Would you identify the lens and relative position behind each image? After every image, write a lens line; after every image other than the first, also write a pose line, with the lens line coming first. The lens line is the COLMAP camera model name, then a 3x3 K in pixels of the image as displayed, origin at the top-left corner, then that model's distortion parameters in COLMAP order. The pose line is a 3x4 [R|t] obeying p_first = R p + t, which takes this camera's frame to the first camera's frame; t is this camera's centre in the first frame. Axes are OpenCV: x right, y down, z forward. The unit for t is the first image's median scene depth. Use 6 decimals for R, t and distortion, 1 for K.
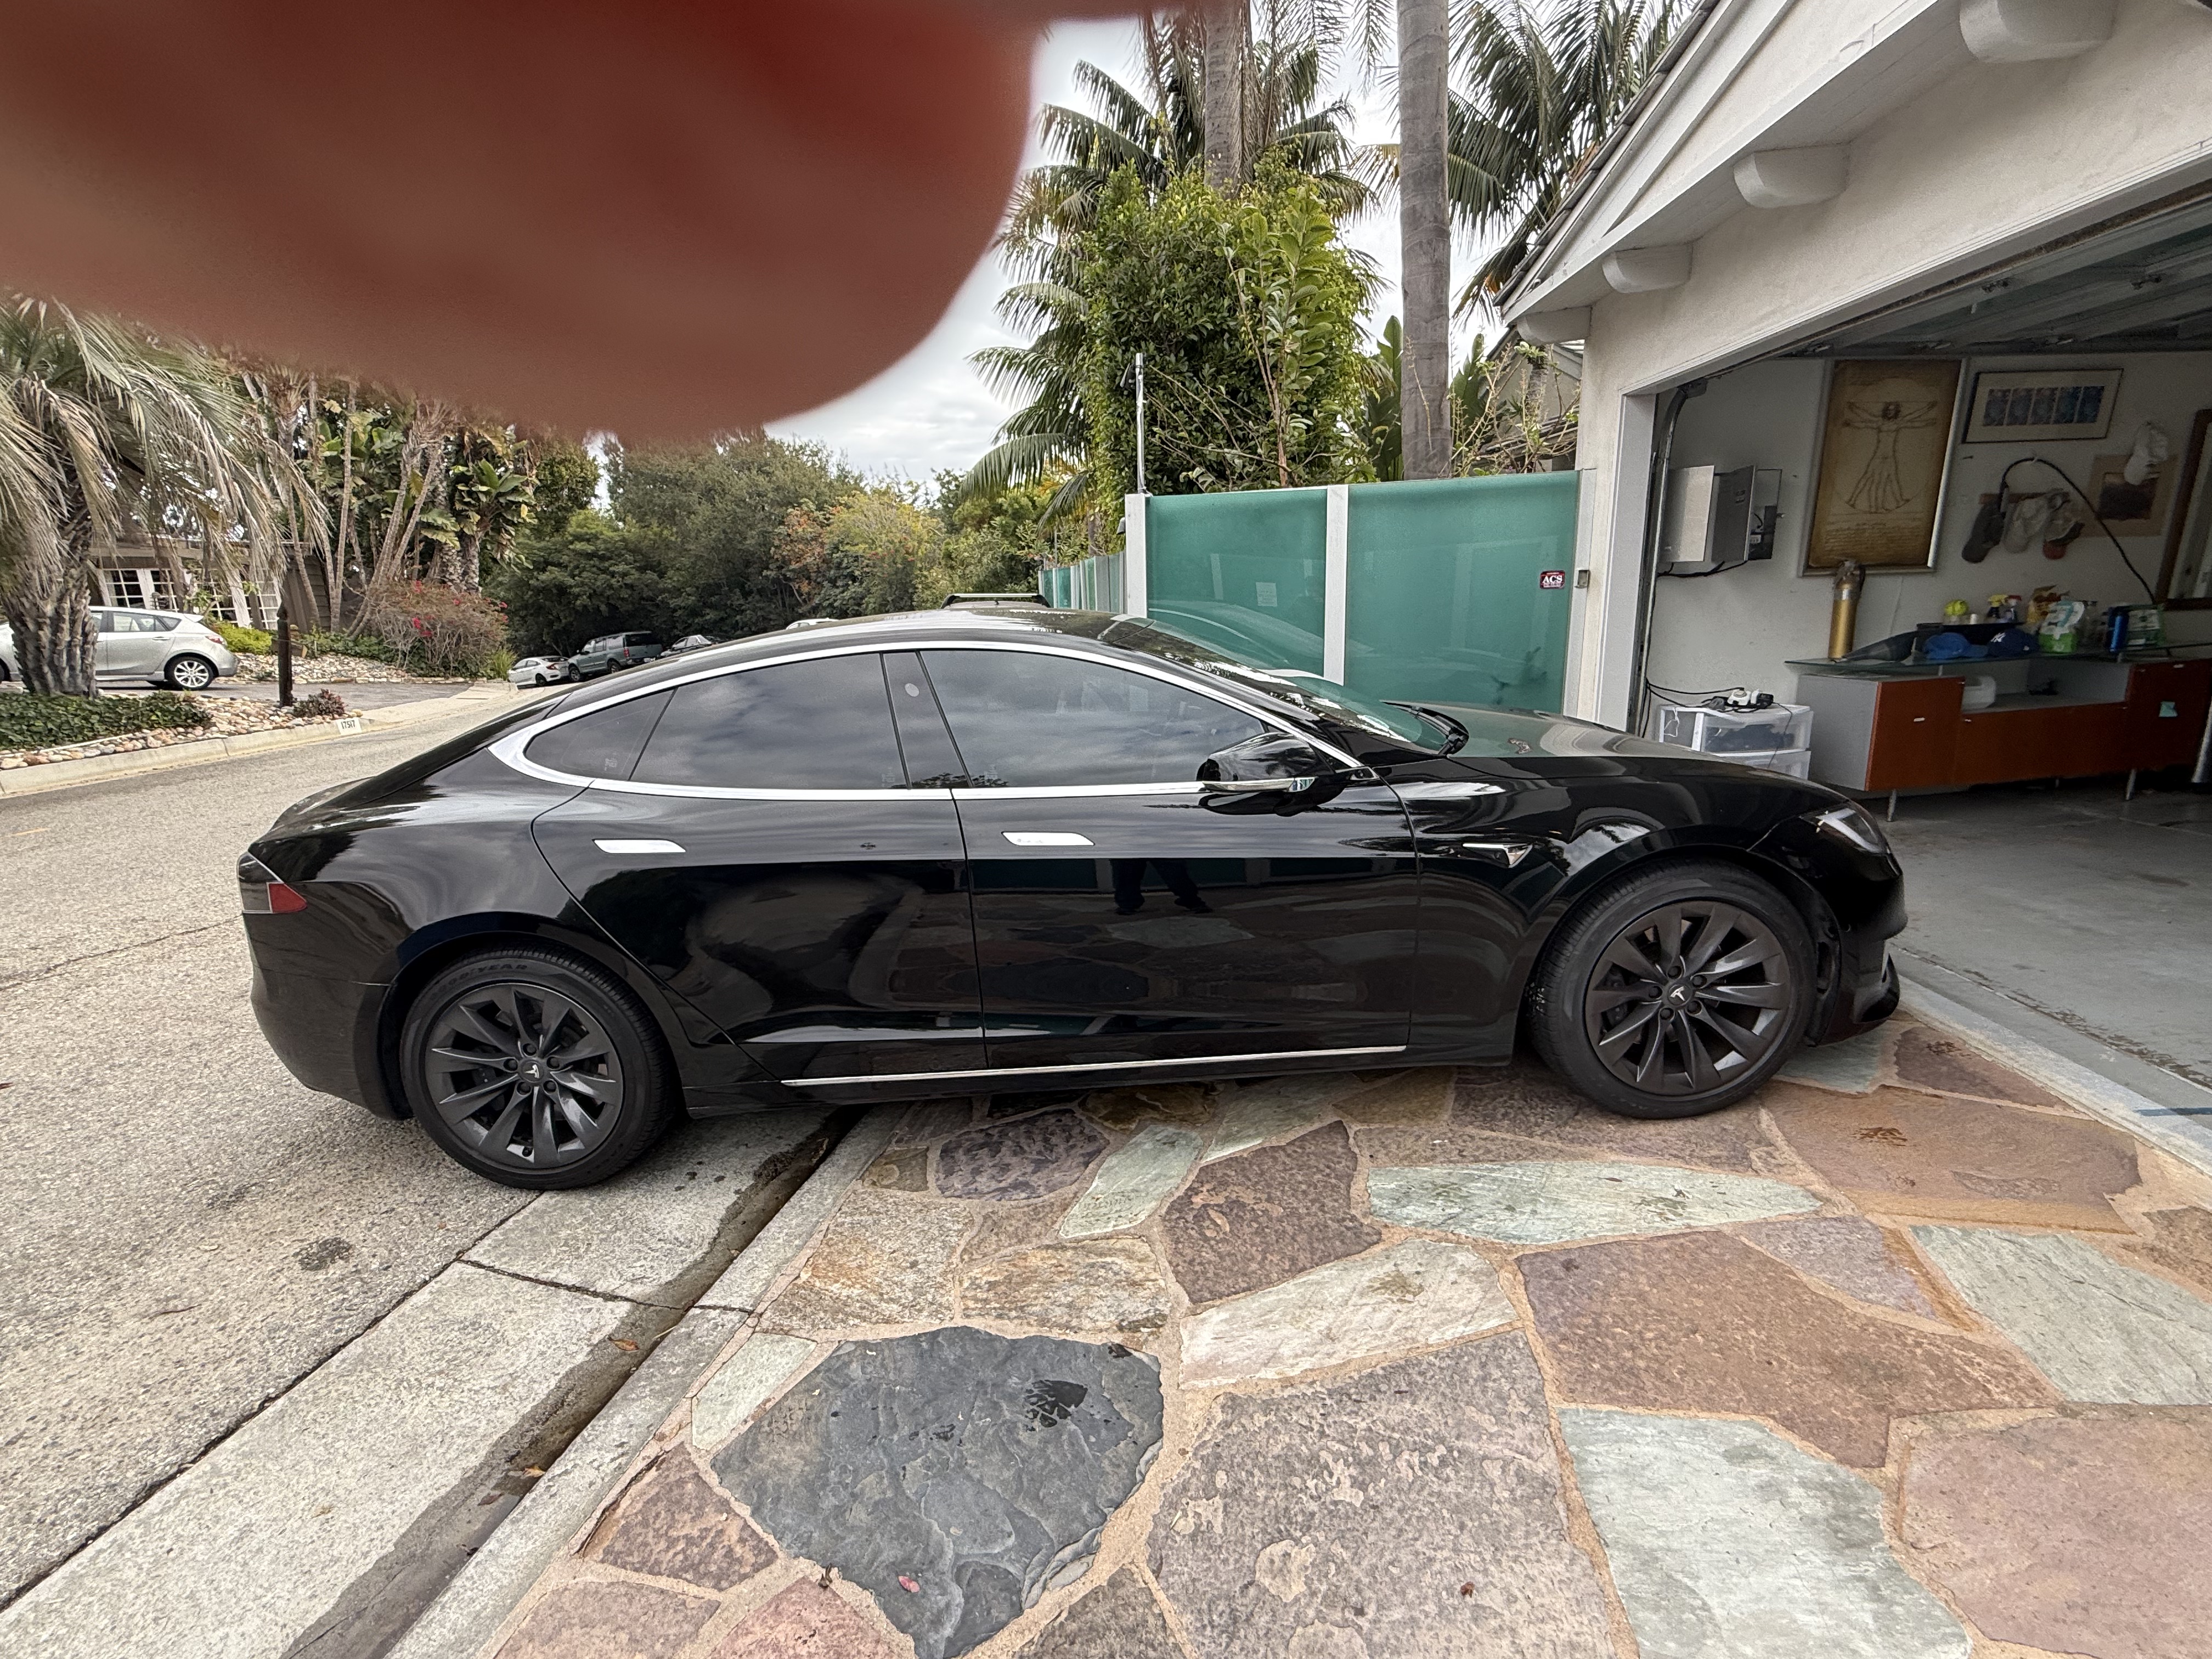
lens RADIAL K [[982.5, 0, 1106.0], [0, 982.5, 829.5], [0, 0, 1]] dist [0.001000, 0.000619]
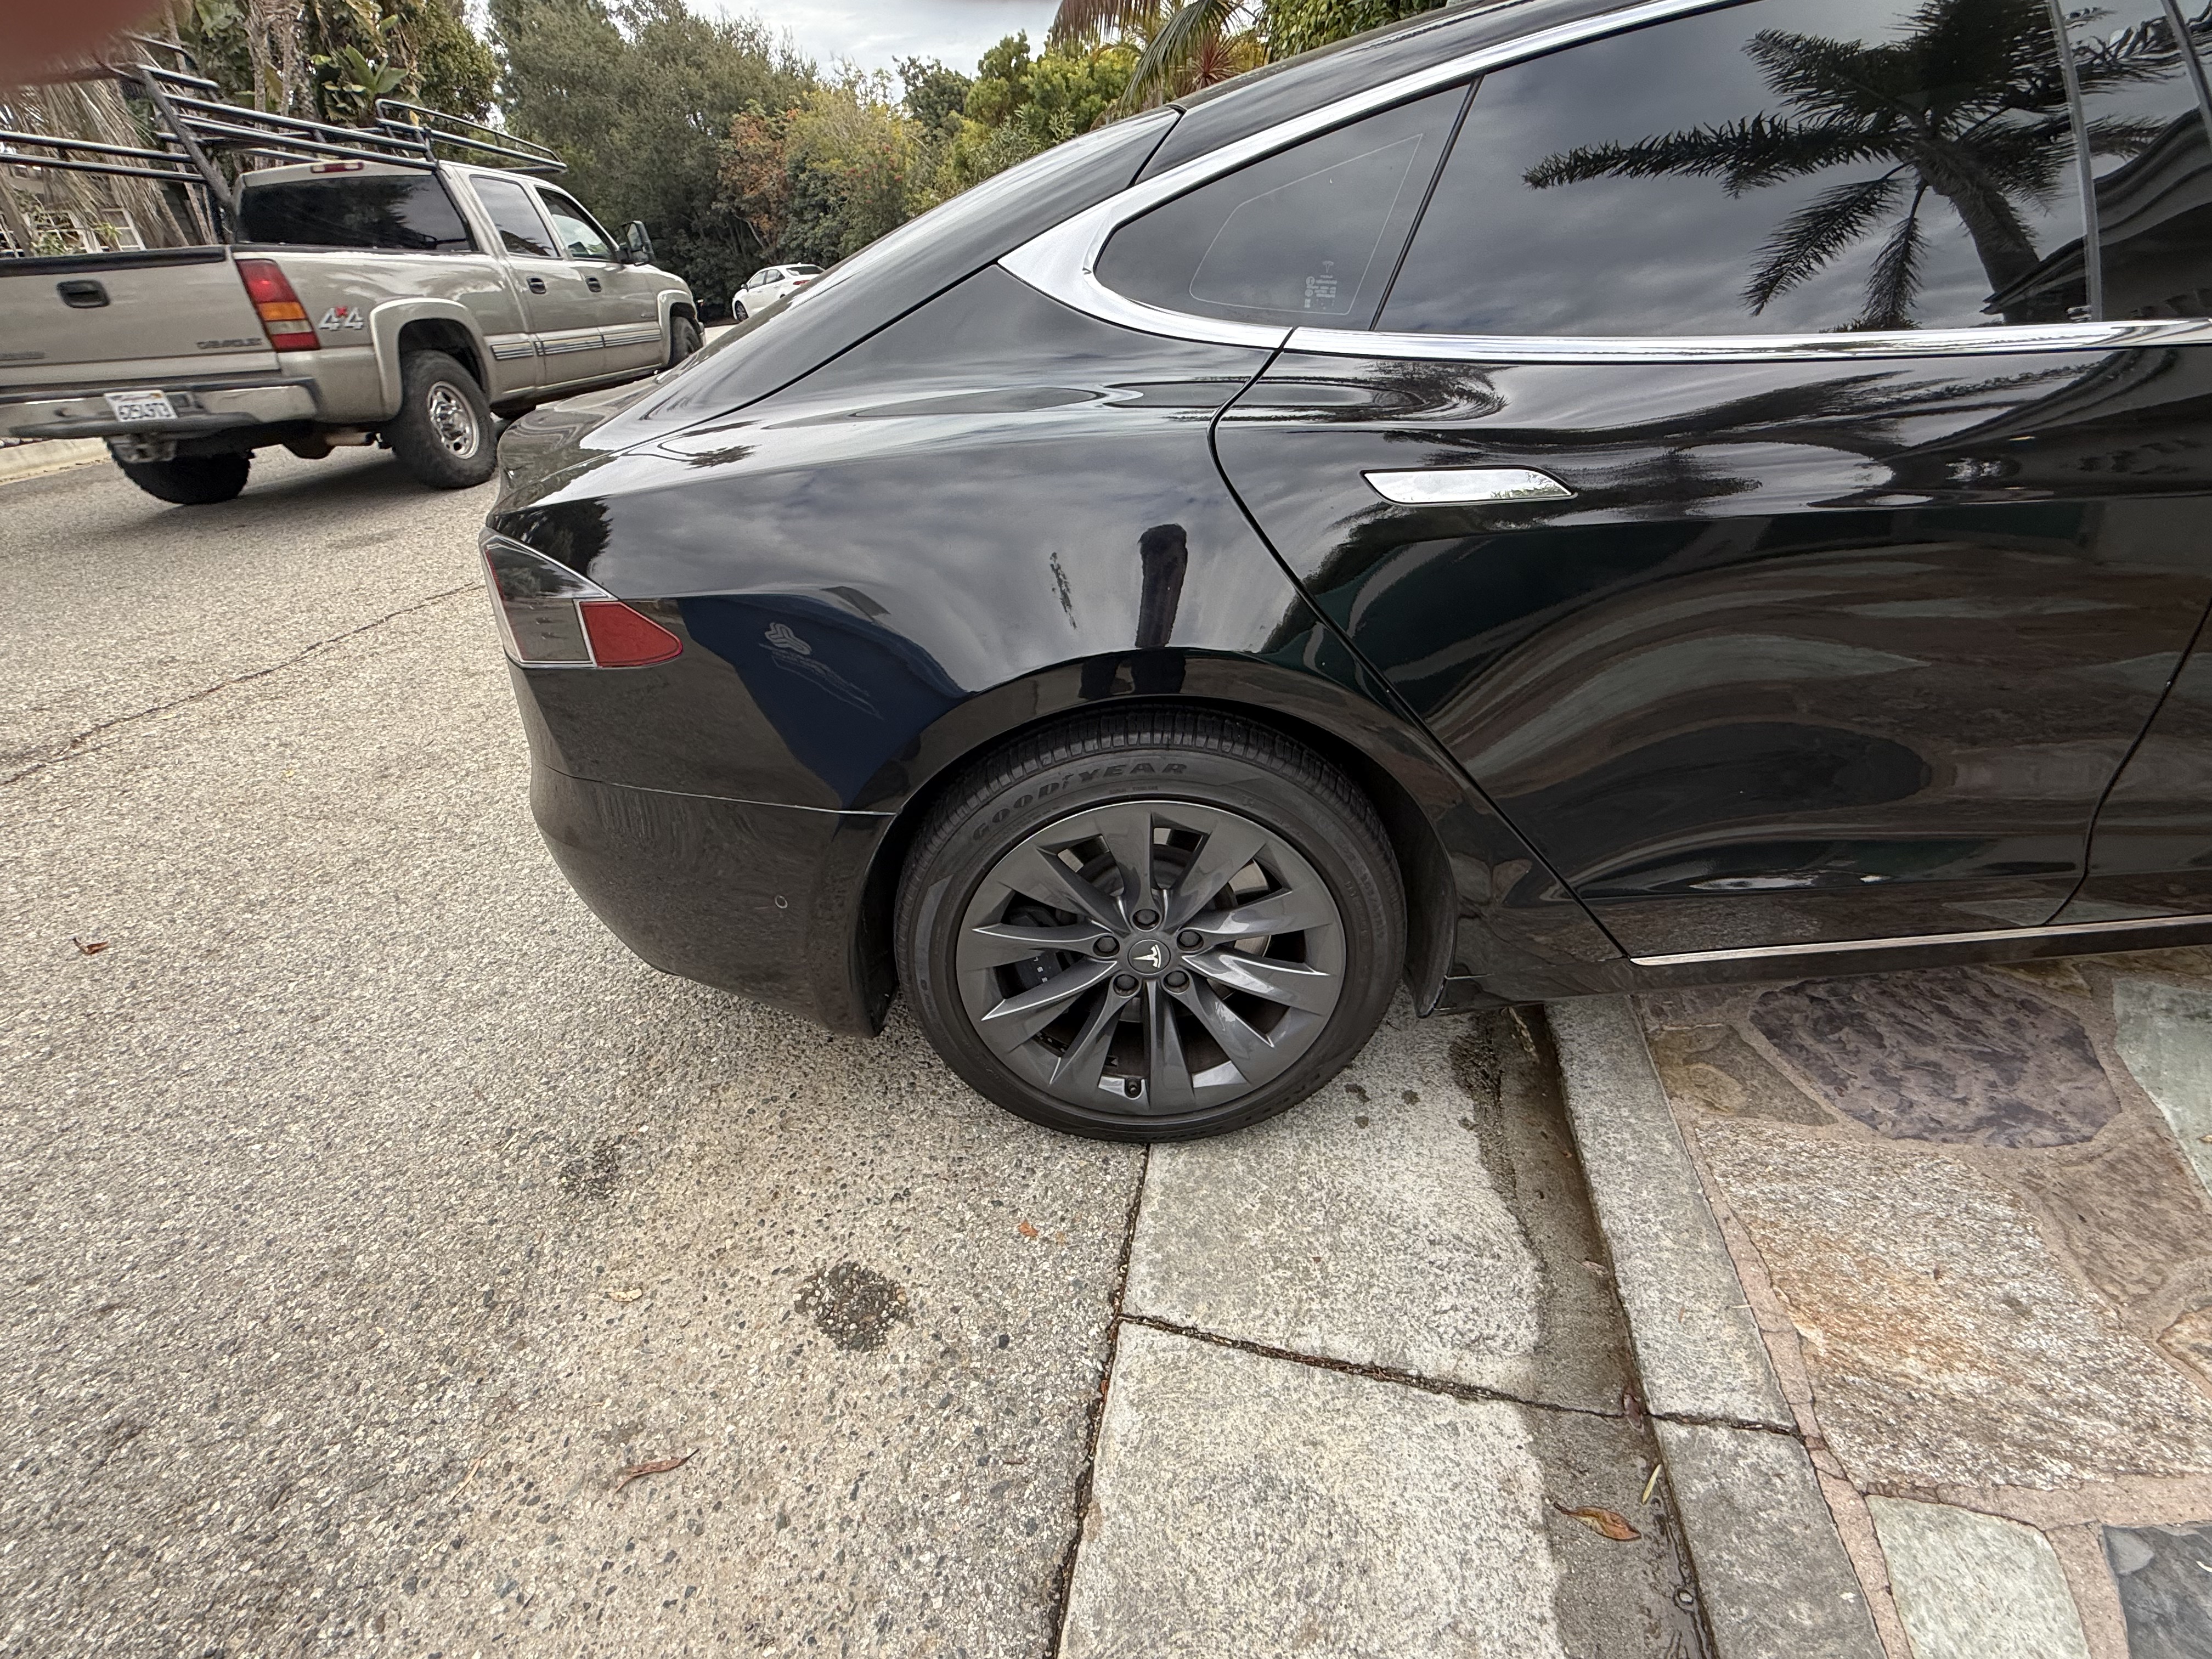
lens RADIAL K [[987.9, 0, 1106.0], [0, 987.9, 829.5], [0, 0, 1]] dist [-0.000124, 0.000130]
pose [[0.999404, -0.033613, 0.007803, -0.138065], [0.029704, 0.953109, 0.301166, 0.005523], [-0.017560, -0.300755, 0.953540, 0.118906]]
